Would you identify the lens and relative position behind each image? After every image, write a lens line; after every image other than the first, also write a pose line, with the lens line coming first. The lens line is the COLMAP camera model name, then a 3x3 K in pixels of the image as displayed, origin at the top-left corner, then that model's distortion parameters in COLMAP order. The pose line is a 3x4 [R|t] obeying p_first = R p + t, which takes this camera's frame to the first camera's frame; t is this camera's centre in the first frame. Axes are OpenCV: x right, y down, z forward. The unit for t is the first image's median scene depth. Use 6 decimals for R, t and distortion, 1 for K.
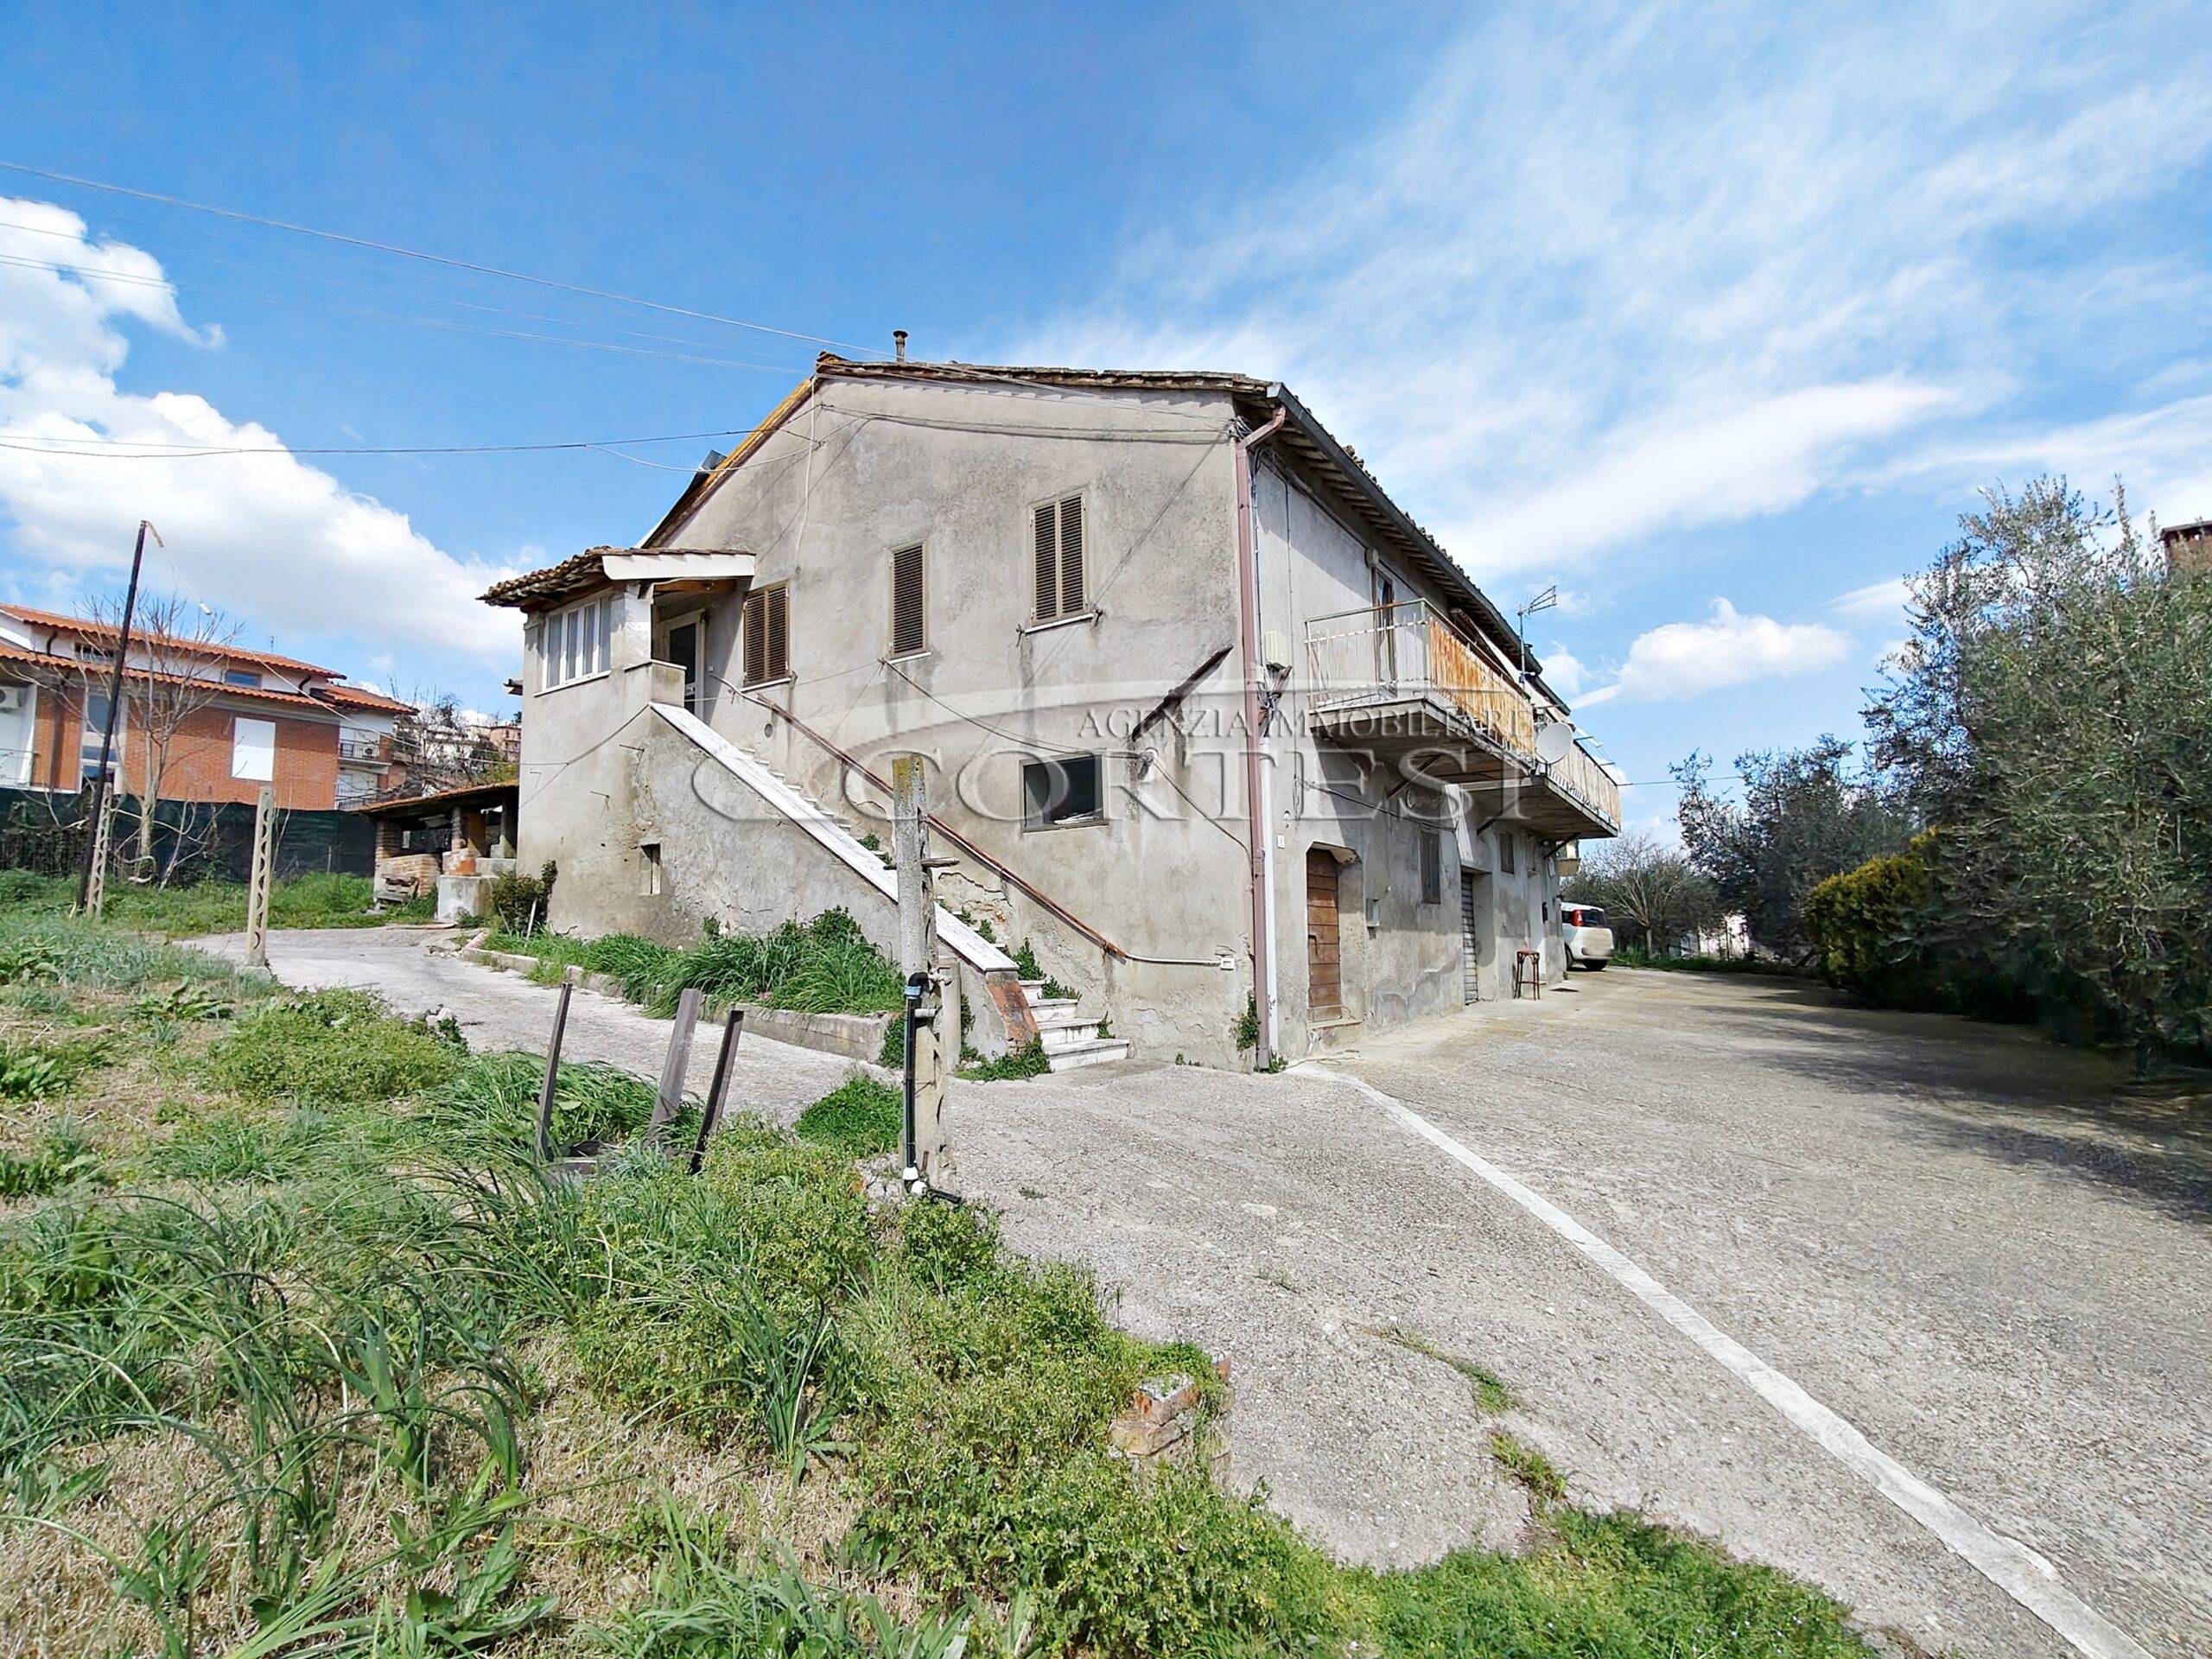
lens RADIAL K [[1089.2, 0, 1106.0], [0, 1089.2, 829.5], [0, 0, 1]] dist [0.002277, -0.001256]
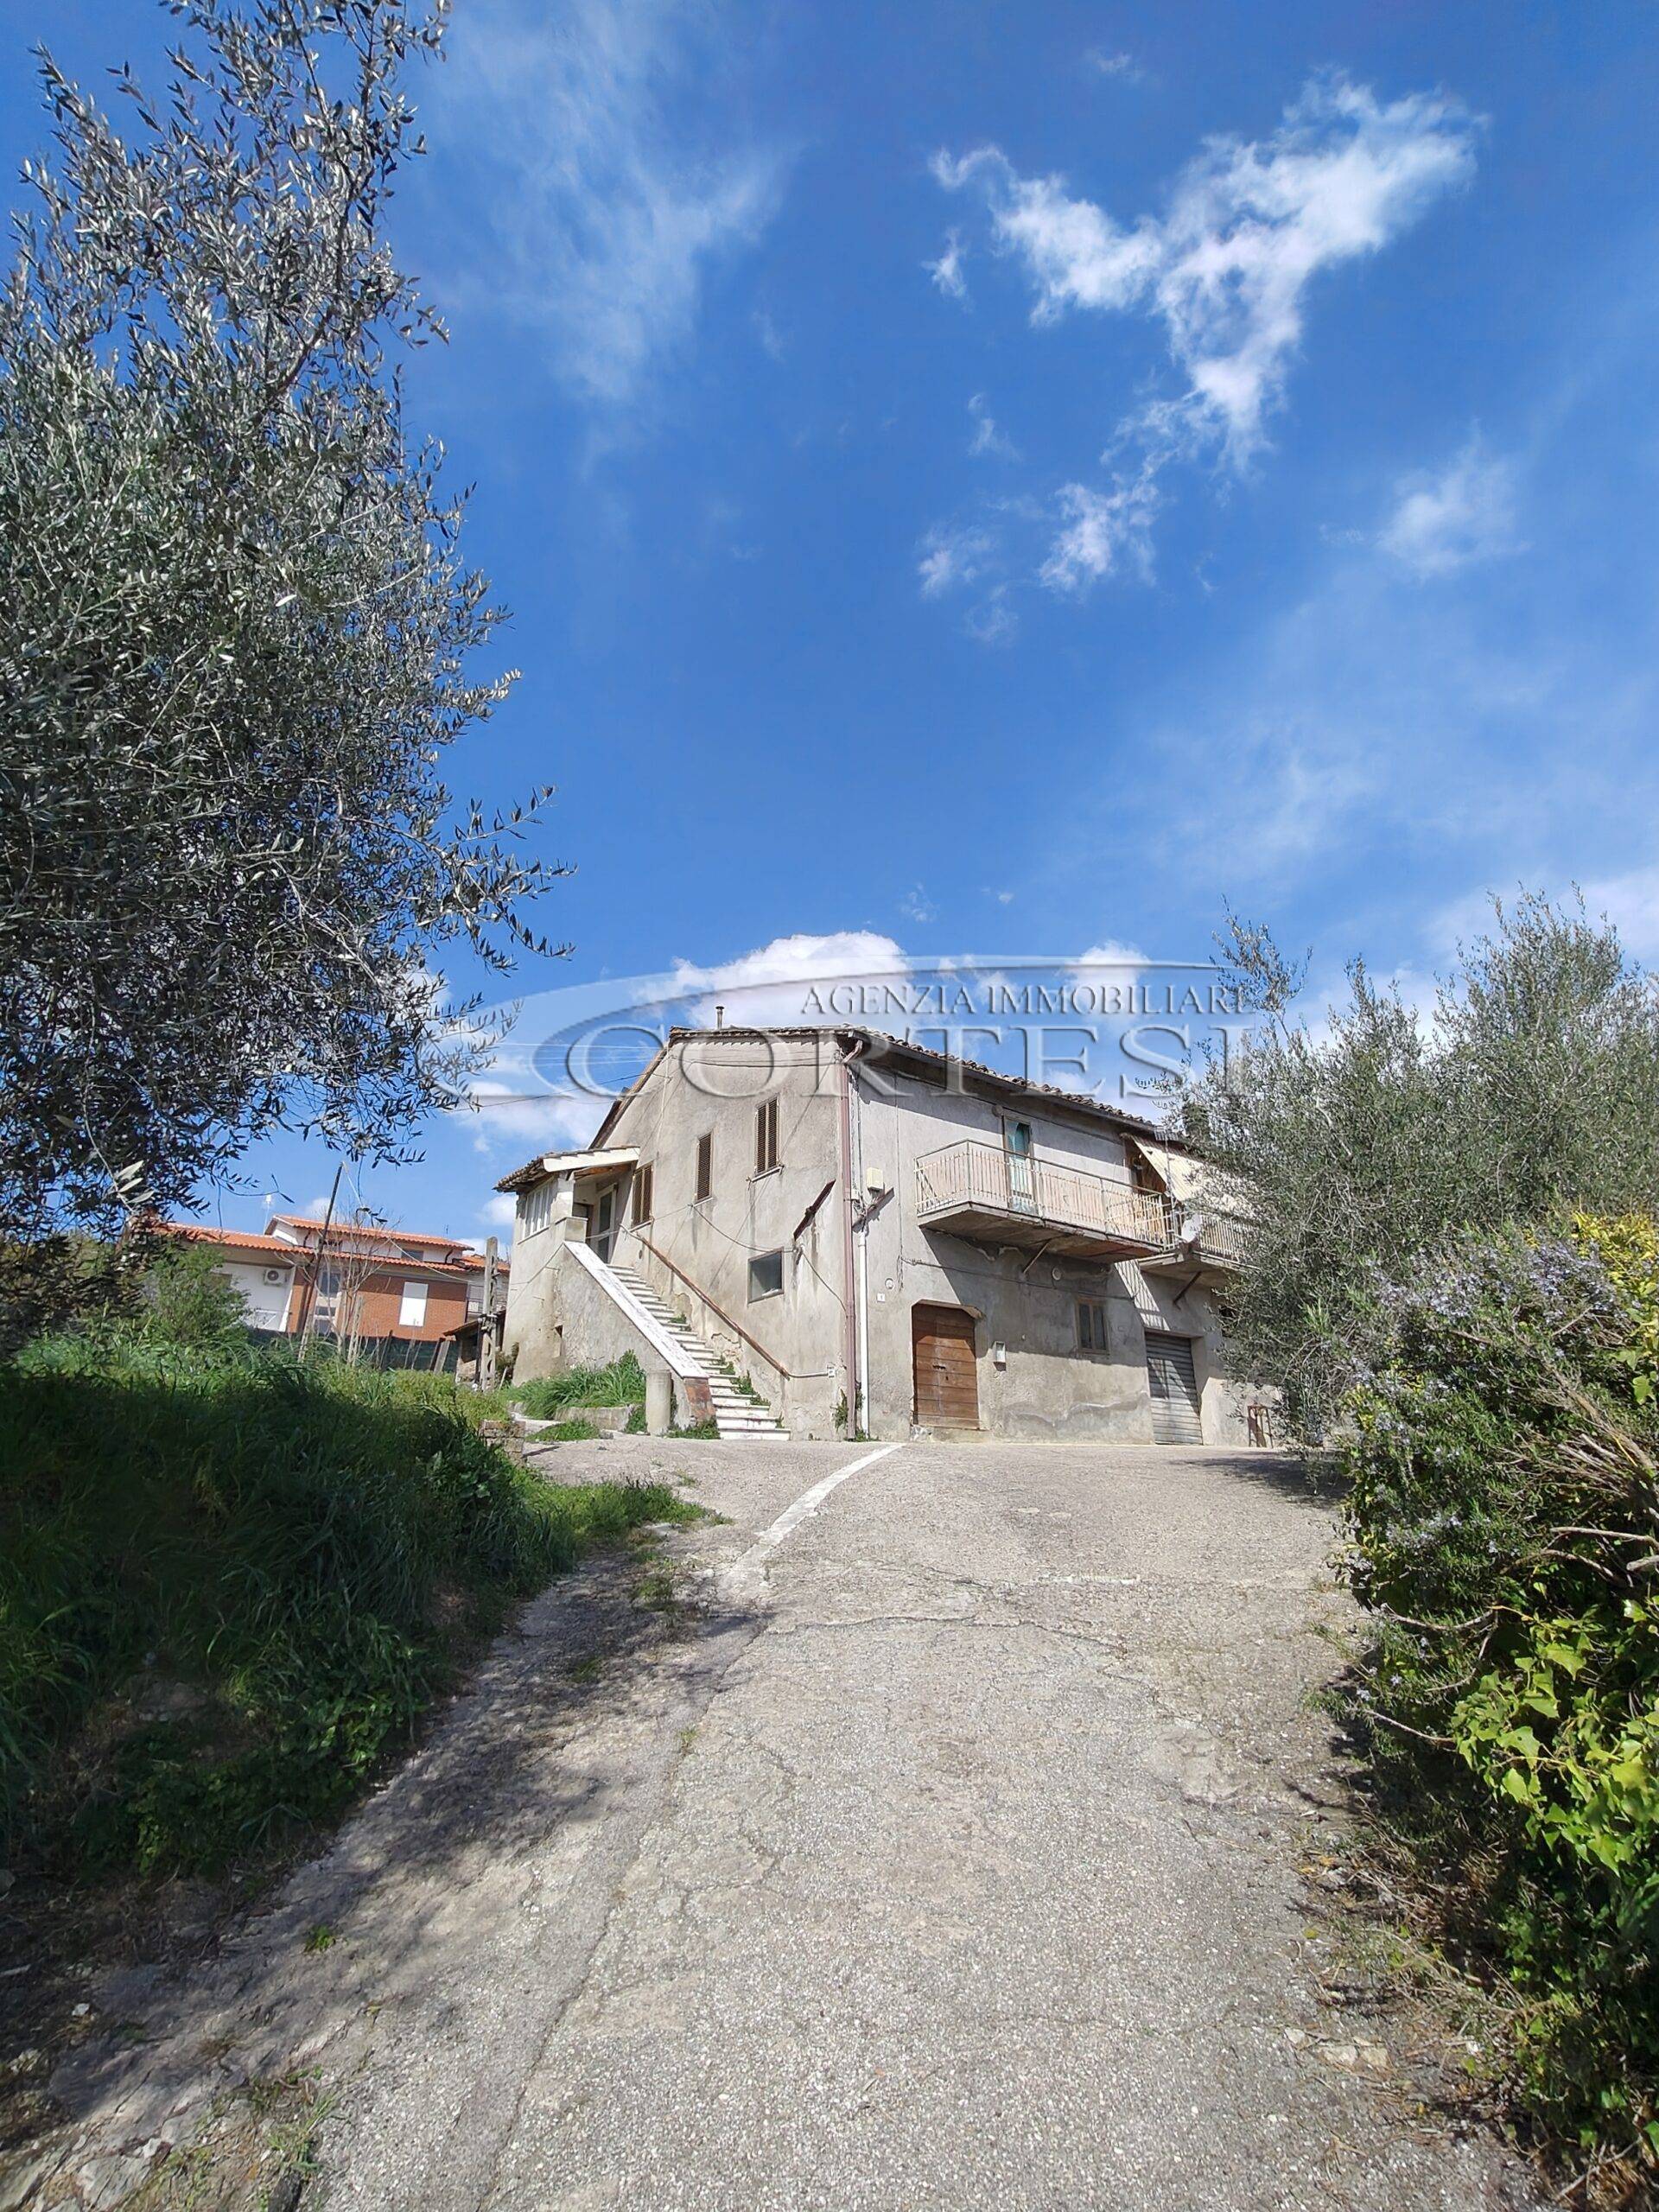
lens RADIAL K [[1082.3, 0, 840.8], [0, 1082.3, 1095.3], [0, 0, 1]] dist [0.000078, 0.001286]
pose [[0.945137, -0.112648, -0.306638, 0.575969], [0.031781, 0.965918, -0.256889, 0.119662], [0.325126, 0.233050, 0.916505, -0.493864]]
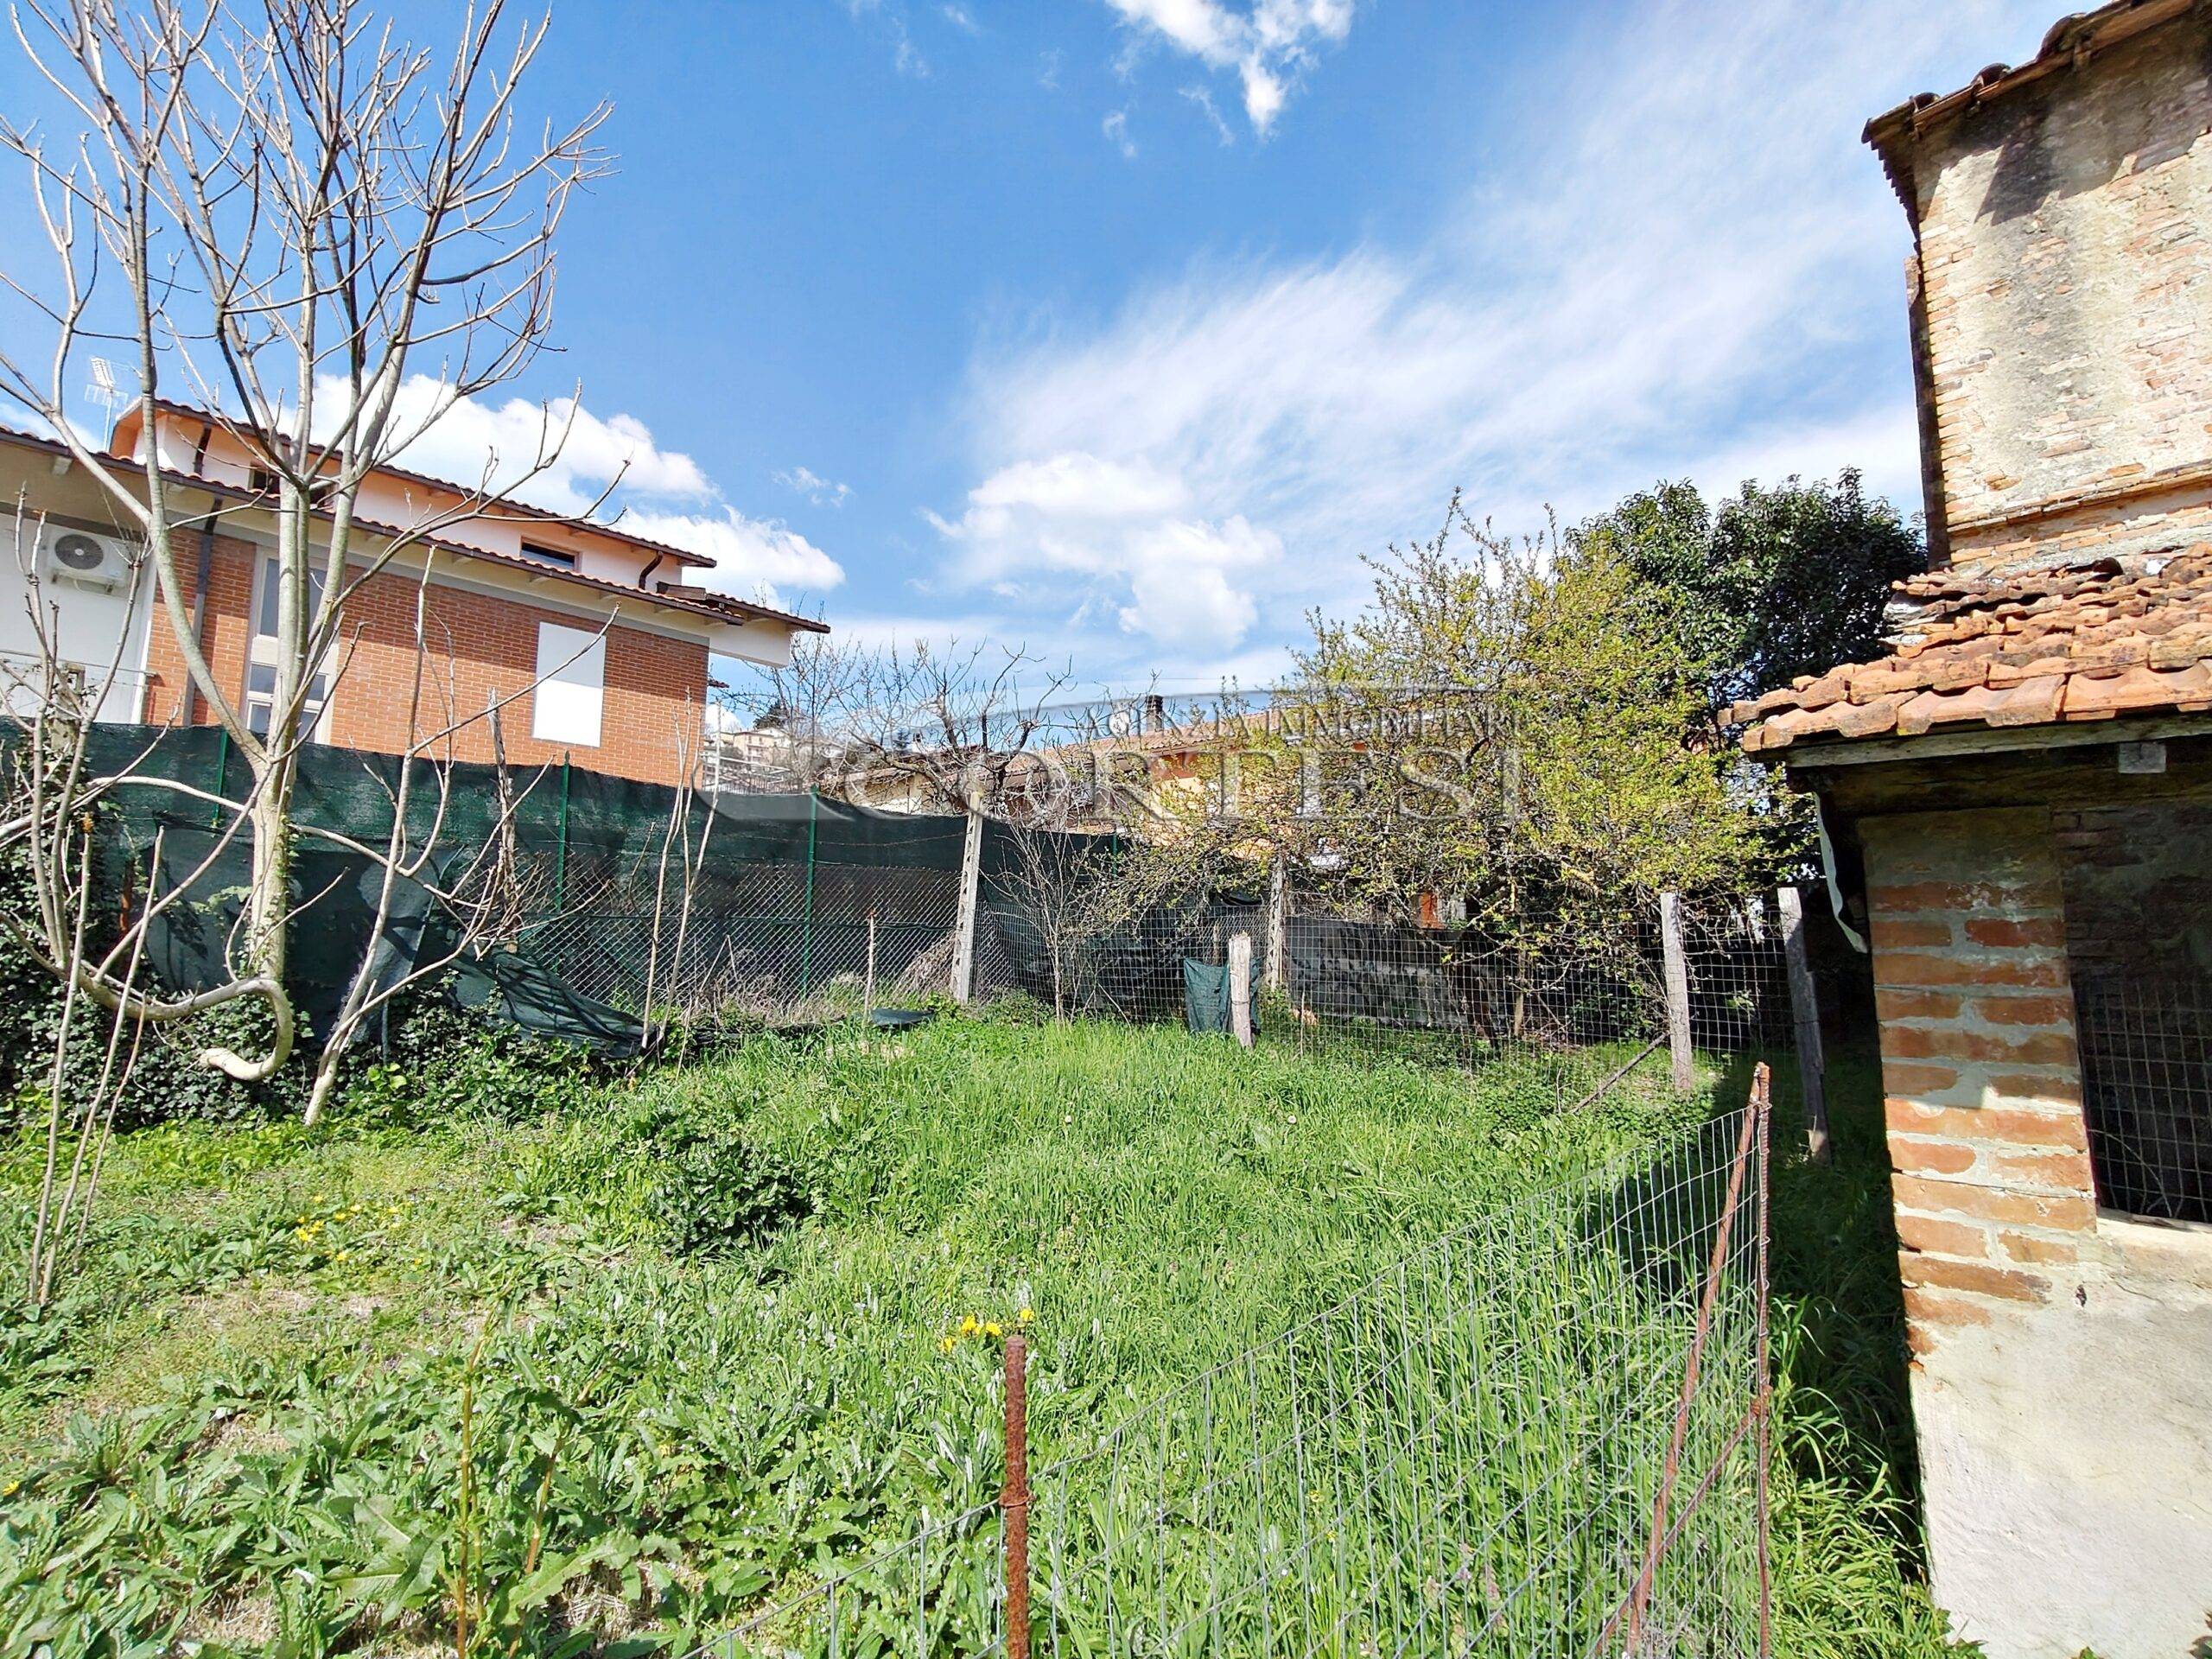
lens RADIAL K [[1038.8, 0, 1106.0], [0, 1038.8, 829.5], [0, 0, 1]] dist [-0.021936, 0.007555]
pose [[0.988082, -0.000680, -0.153926, -1.214174], [0.000412, 0.999998, -0.001771, -0.011309], [0.153927, 0.001686, 0.988081, 1.481609]]
